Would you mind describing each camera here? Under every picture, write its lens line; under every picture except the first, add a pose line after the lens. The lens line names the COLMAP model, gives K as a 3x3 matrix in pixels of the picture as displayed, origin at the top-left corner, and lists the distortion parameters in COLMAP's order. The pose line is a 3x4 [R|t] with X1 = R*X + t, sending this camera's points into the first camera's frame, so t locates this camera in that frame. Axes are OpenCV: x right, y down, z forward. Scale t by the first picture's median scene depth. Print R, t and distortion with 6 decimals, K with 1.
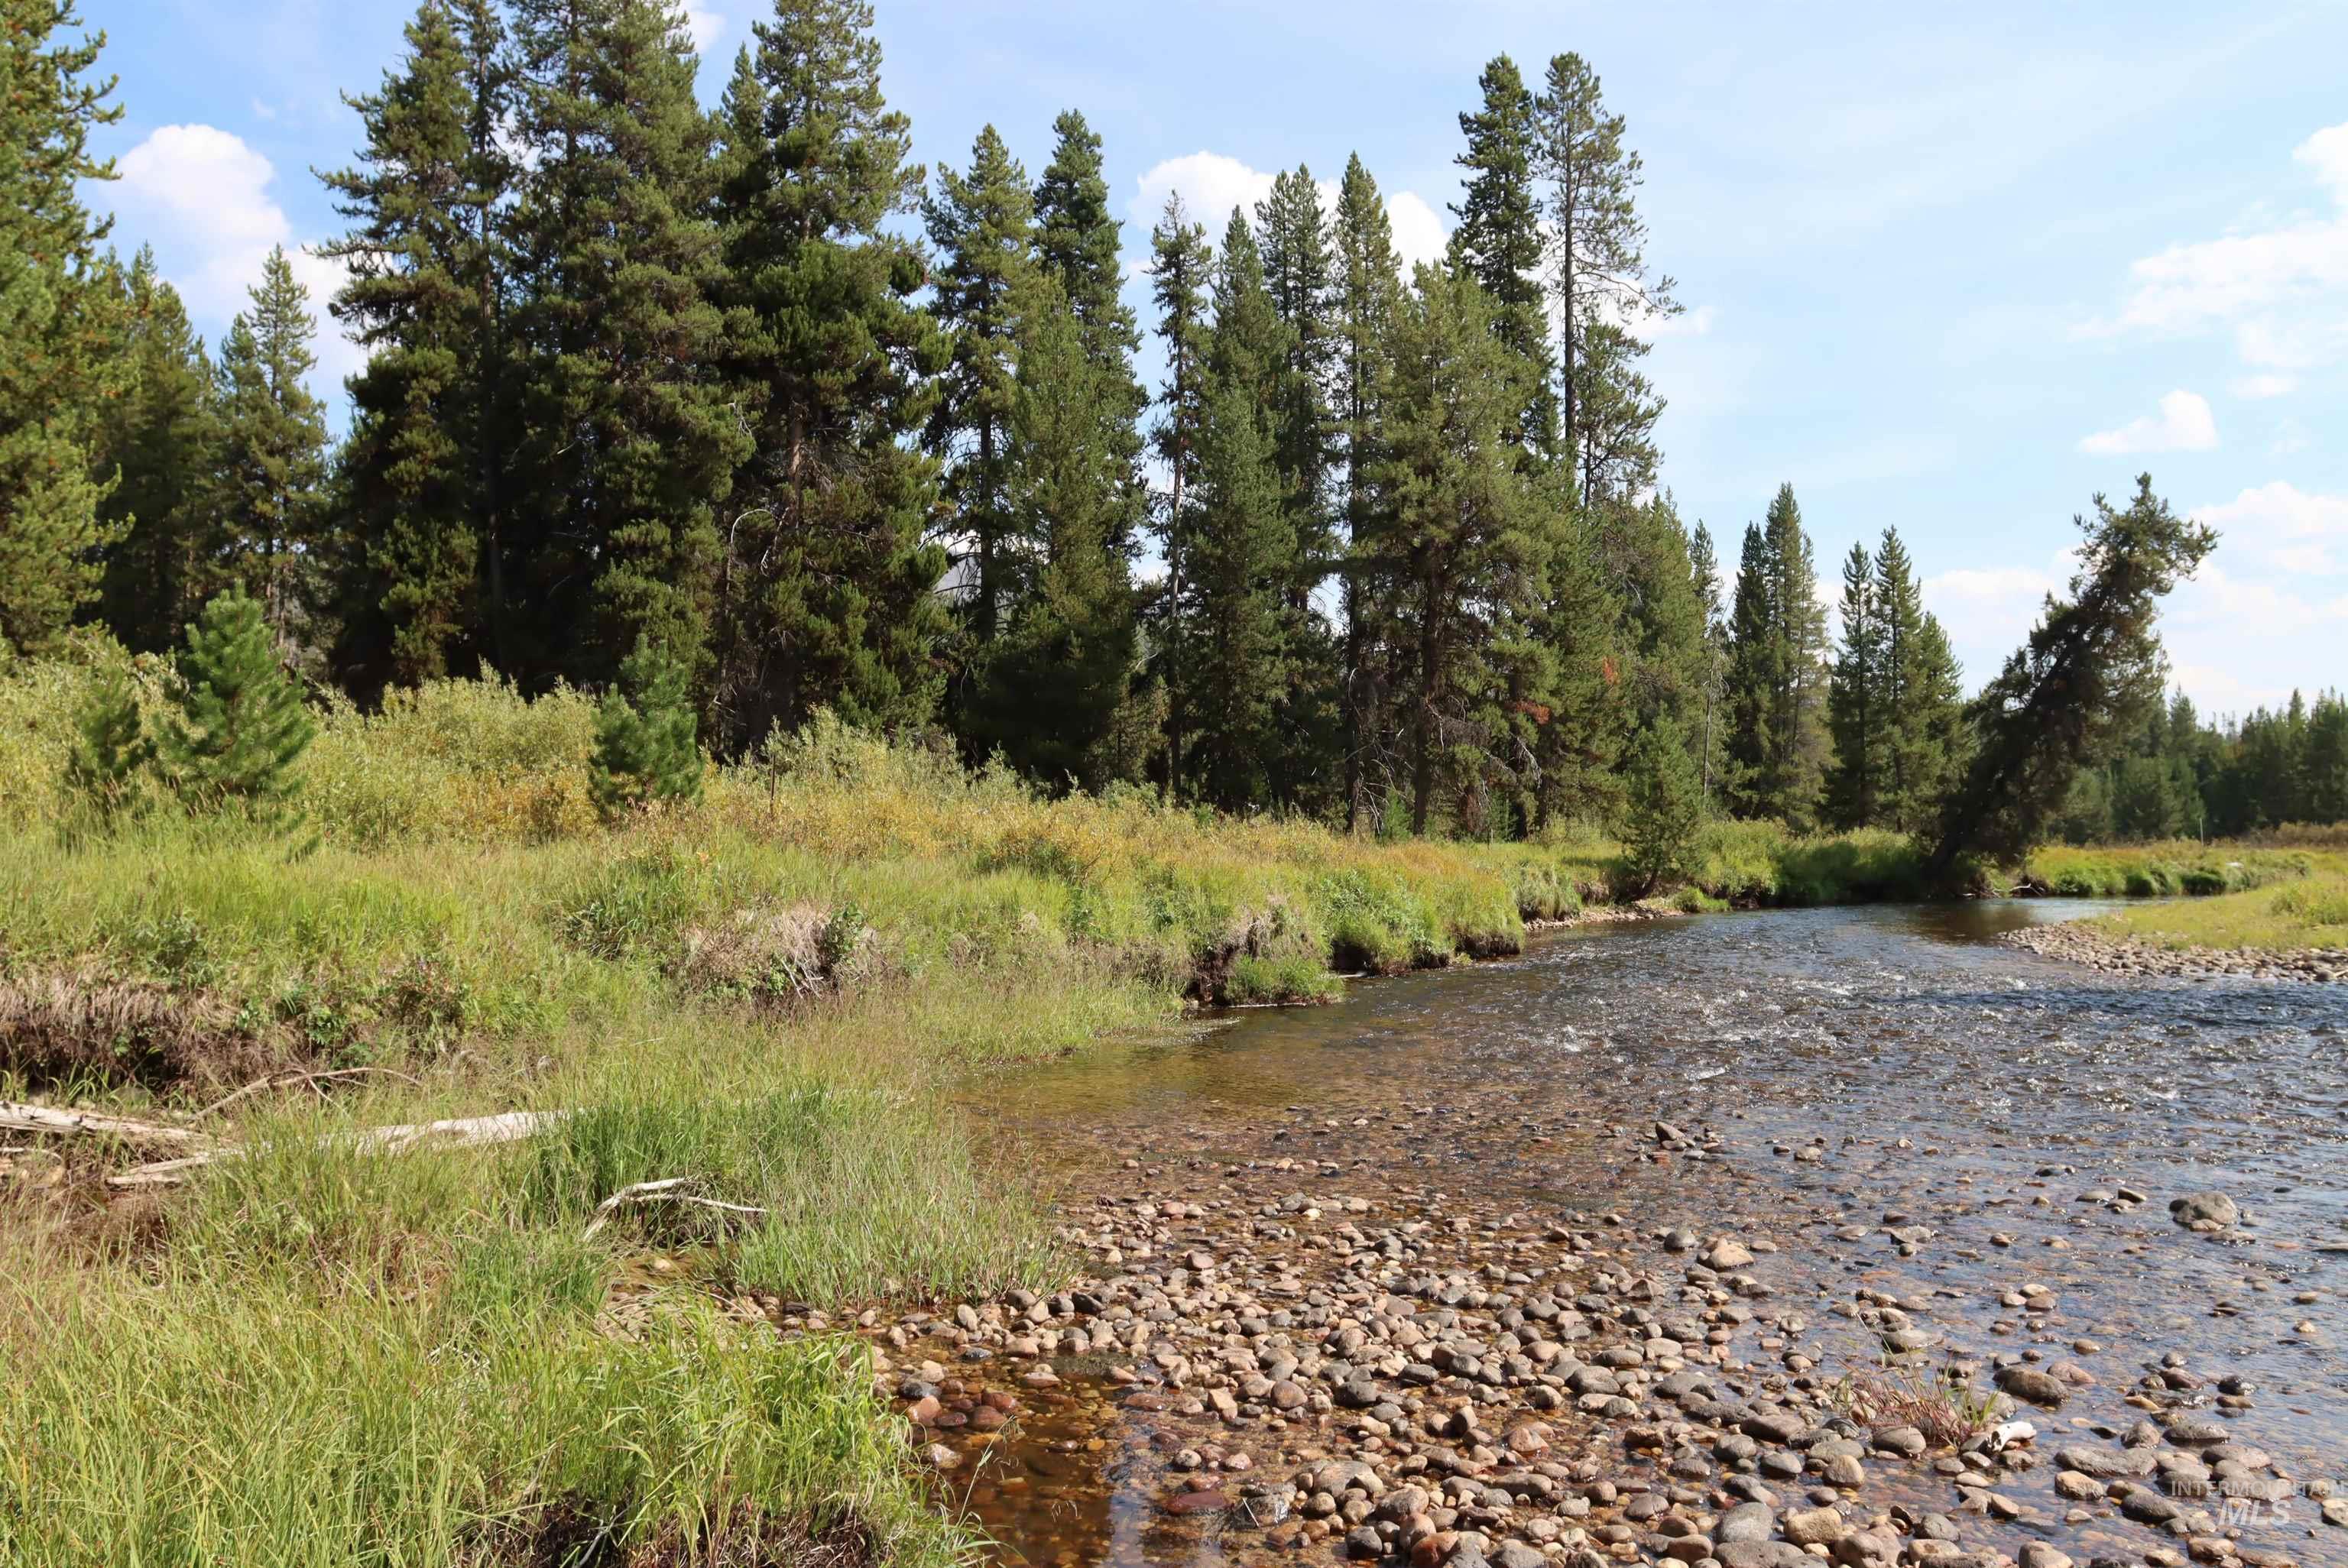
lens RADIAL K [[2124.2, 0, 1170.7], [0, 2124.2, 781.2], [0, 0, 1]] dist [-0.119754, -0.003672]
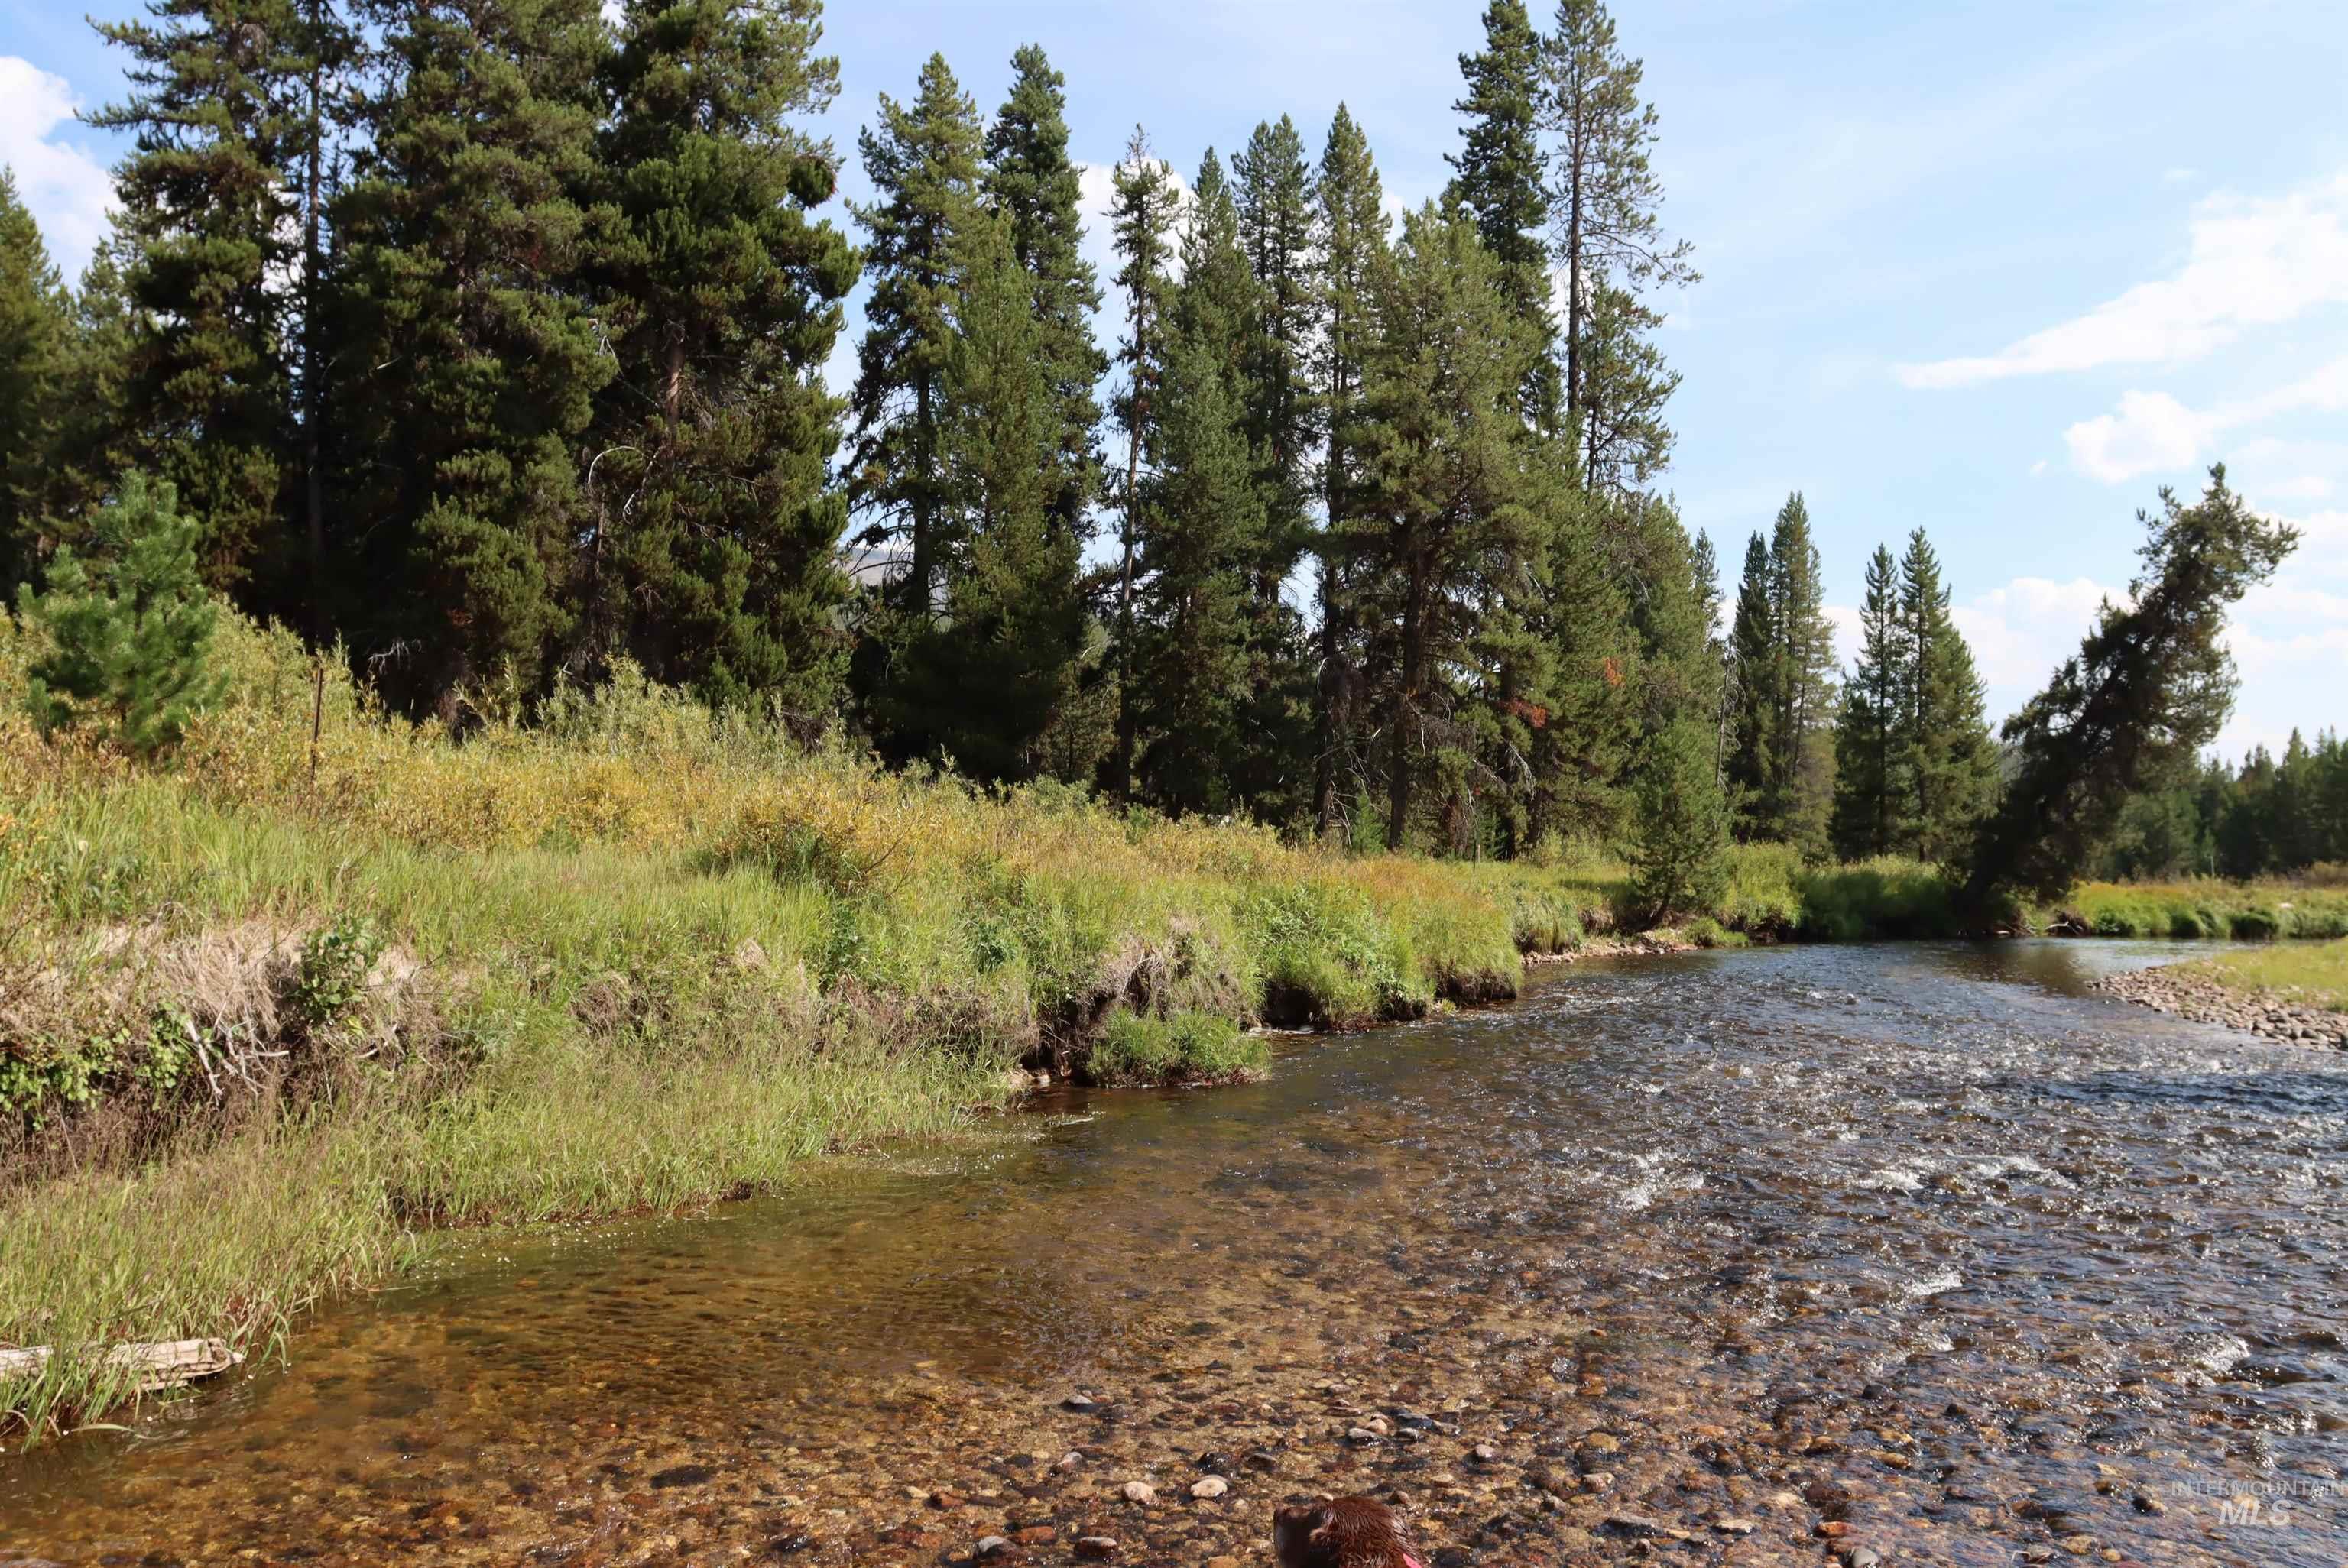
lens RADIAL K [[2124.2, 0, 1184.7], [0, 2124.2, 786.0], [0, 0, 1]] dist [-0.119754, -0.003672]
pose [[0.999585, 0.024041, 0.015864, 0.015039], [-0.023951, 0.999696, -0.005859, 0.005573], [-0.016000, 0.005477, 0.999857, 0.118765]]
